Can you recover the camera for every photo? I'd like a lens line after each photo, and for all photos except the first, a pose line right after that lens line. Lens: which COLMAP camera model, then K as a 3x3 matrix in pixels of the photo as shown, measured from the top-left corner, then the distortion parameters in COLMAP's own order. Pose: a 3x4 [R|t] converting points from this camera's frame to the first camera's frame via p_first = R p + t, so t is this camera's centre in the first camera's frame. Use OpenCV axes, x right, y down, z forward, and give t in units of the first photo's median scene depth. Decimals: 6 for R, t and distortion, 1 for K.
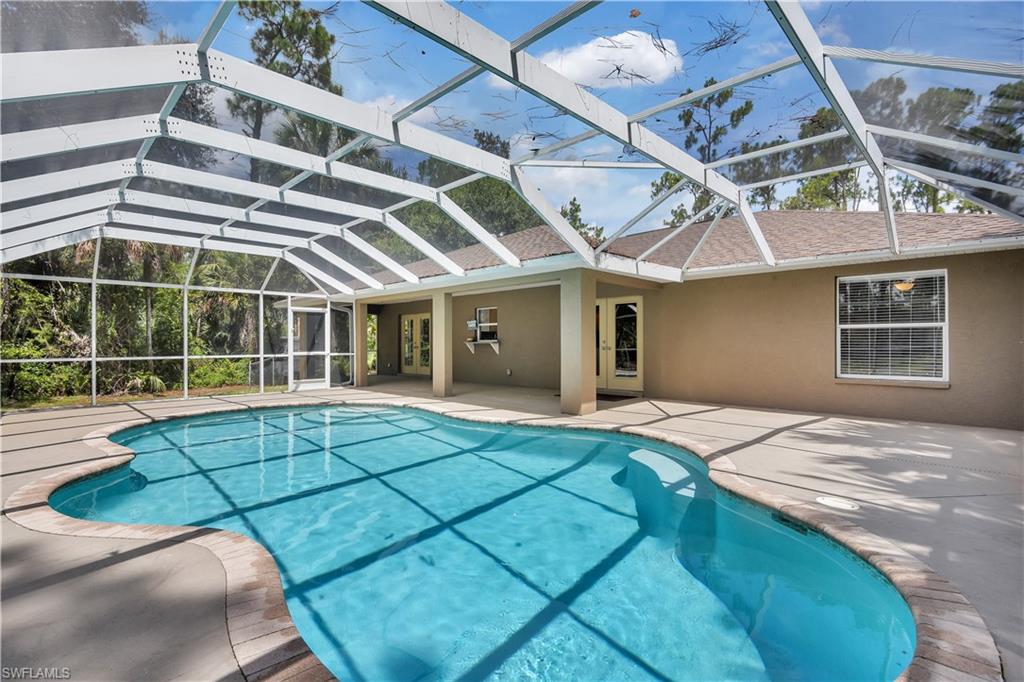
lens RADIAL K [[468.9, 0, 517.7], [0, 468.9, 342.9], [0, 0, 1]] dist [0.000689, -0.008439]
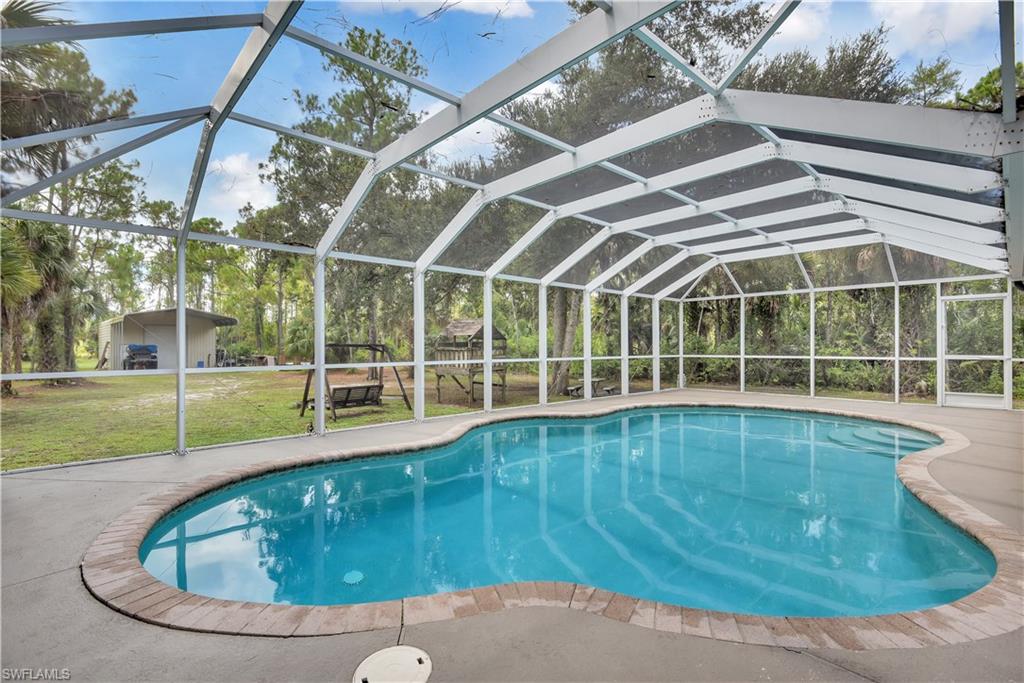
lens RADIAL K [[475.2, 0, 512.0], [0, 475.2, 341.5], [0, 0, 1]] dist [0.016519, -0.021215]
pose [[-0.054841, -0.004726, -0.998484, 0.996982], [-0.000650, 0.999989, -0.004697, 0.003140], [0.998495, 0.000391, -0.054843, 0.982226]]
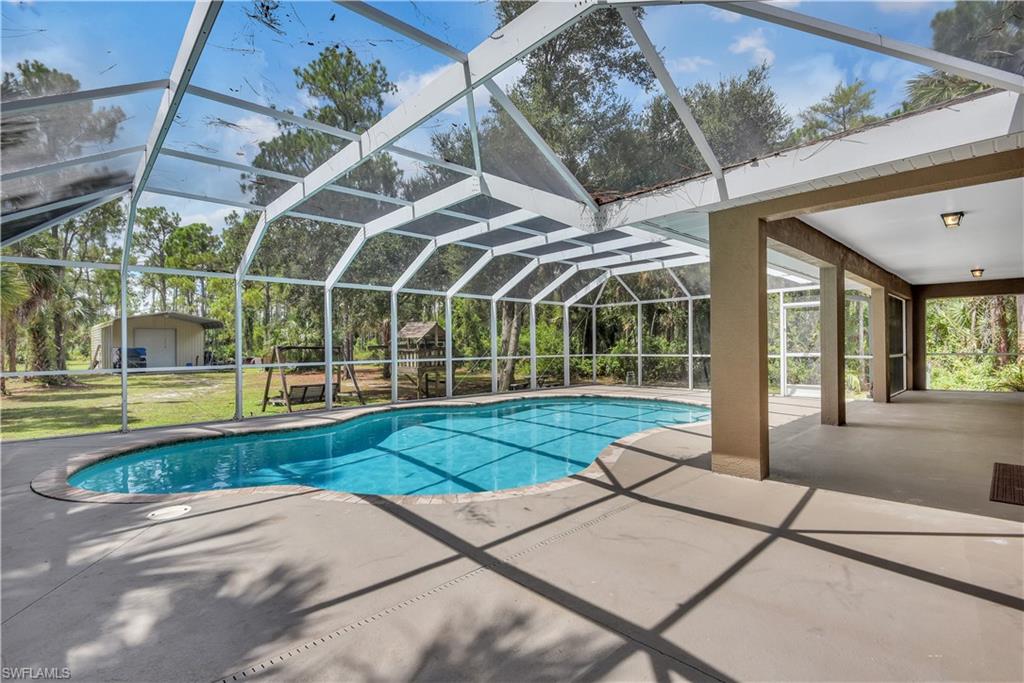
lens RADIAL K [[475.7, 0, 512.9], [0, 475.7, 342.7], [0, 0, 1]] dist [0.020724, -0.024875]
pose [[-0.052894, -0.001278, -0.998599, 1.410301], [0.005956, 0.999981, -0.001595, -0.009084], [0.998582, -0.006032, -0.052885, 1.524389]]
